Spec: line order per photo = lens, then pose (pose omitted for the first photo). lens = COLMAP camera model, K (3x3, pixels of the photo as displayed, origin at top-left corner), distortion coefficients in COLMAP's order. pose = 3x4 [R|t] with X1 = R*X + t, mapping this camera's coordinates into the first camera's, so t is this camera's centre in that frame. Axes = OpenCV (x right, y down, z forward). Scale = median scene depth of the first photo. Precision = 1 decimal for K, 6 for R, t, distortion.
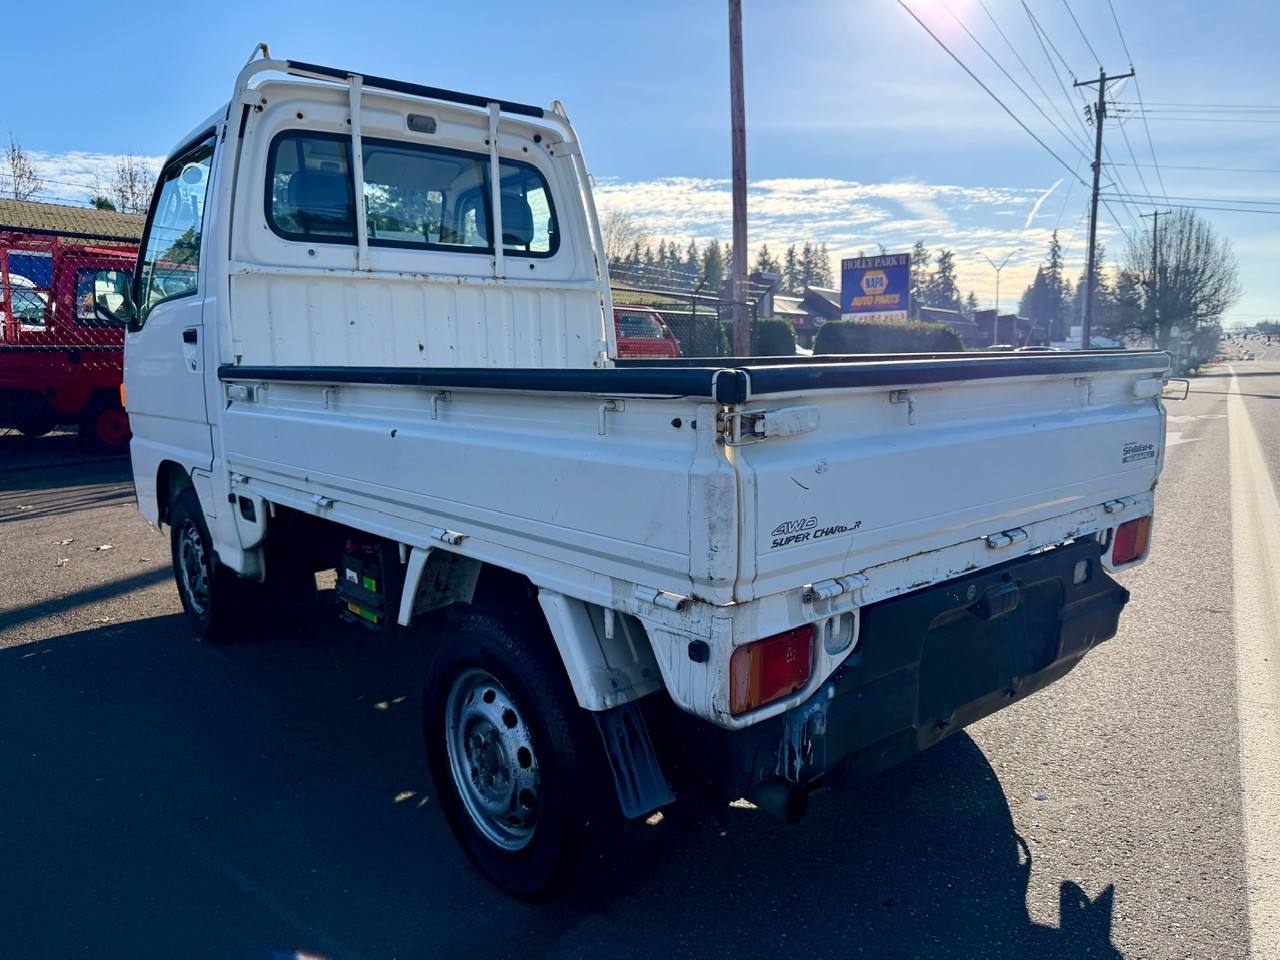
lens RADIAL K [[891.3, 0, 640.0], [0, 891.3, 480.0], [0, 0, 1]] dist [0.085592, -0.160501]
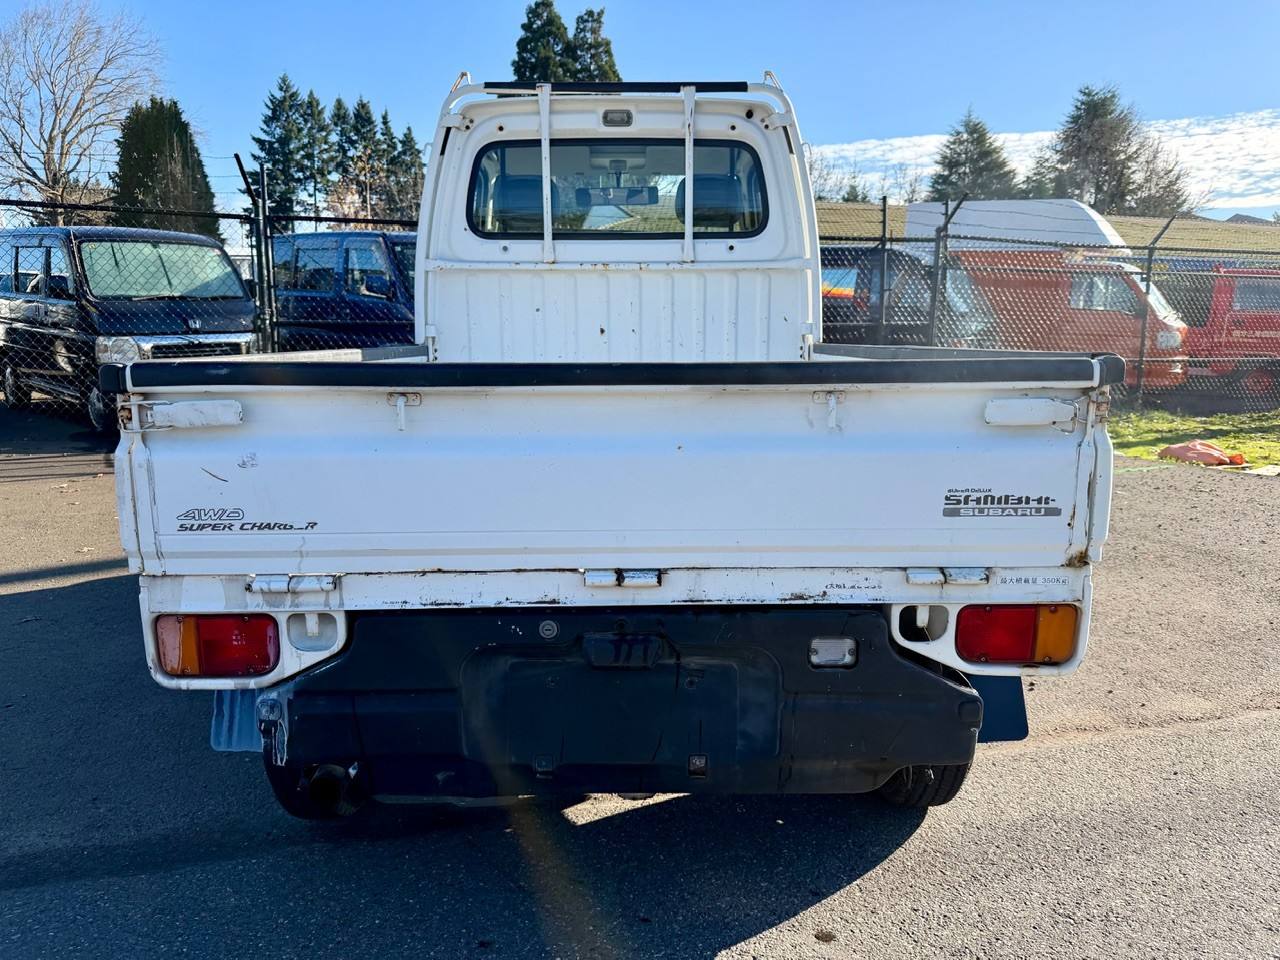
lens RADIAL K [[918.0, 0, 640.0], [0, 918.0, 480.0], [0, 0, 1]] dist [0.044229, -0.054194]
pose [[0.781925, 0.109244, -0.613725, 0.529130], [-0.095834, 0.993887, 0.054815, -0.041892], [0.615961, 0.015955, 0.787615, 0.192679]]
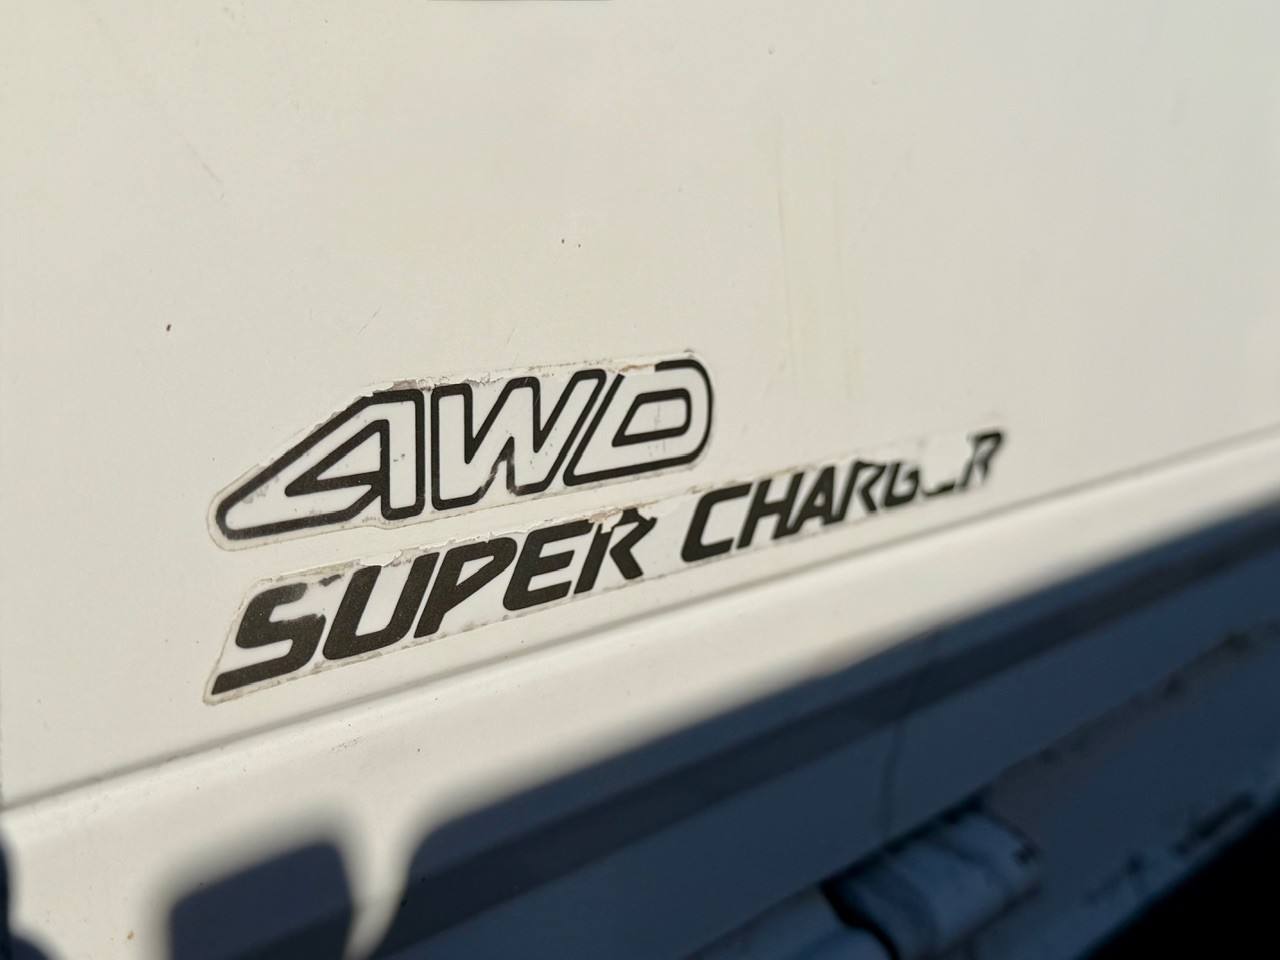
lens RADIAL K [[1761.0, 0, 640.0], [0, 1761.0, 480.0], [0, 0, 1]] dist [0.197827, 0.003260]
pose [[0.972316, -0.006377, 0.233581, 0.061407], [0.004051, 0.999937, 0.010439, 0.023216], [-0.233633, -0.009203, 0.972281, 0.349203]]
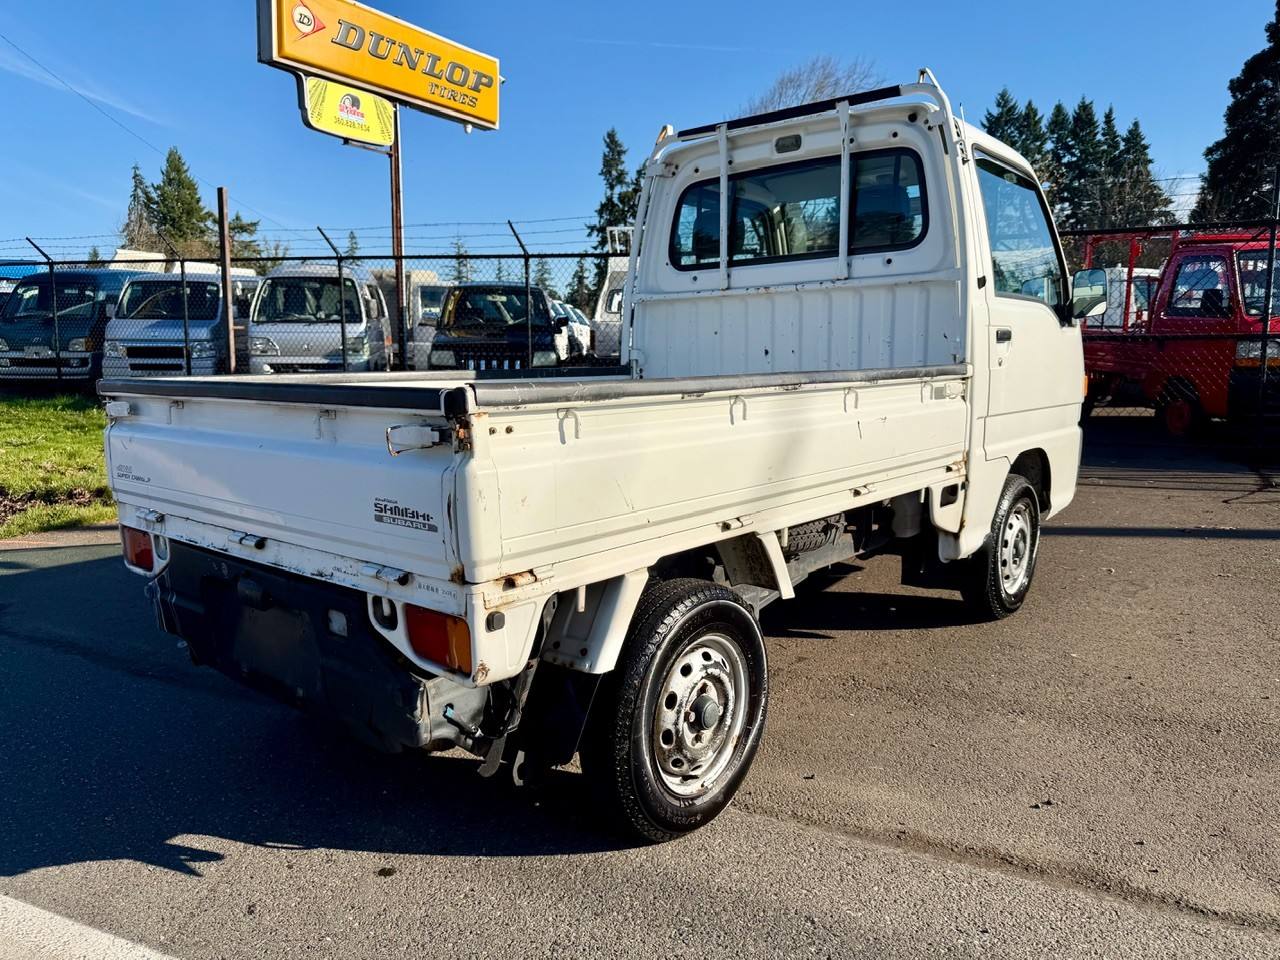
lens RADIAL K [[916.2, 0, 640.0], [0, 916.2, 480.0], [0, 0, 1]] dist [0.076854, -0.184444]
pose [[0.179961, 0.145065, -0.972918, 0.932624], [-0.125597, 0.984359, 0.123540, -0.126669], [0.975623, 0.099964, 0.195366, 0.714858]]
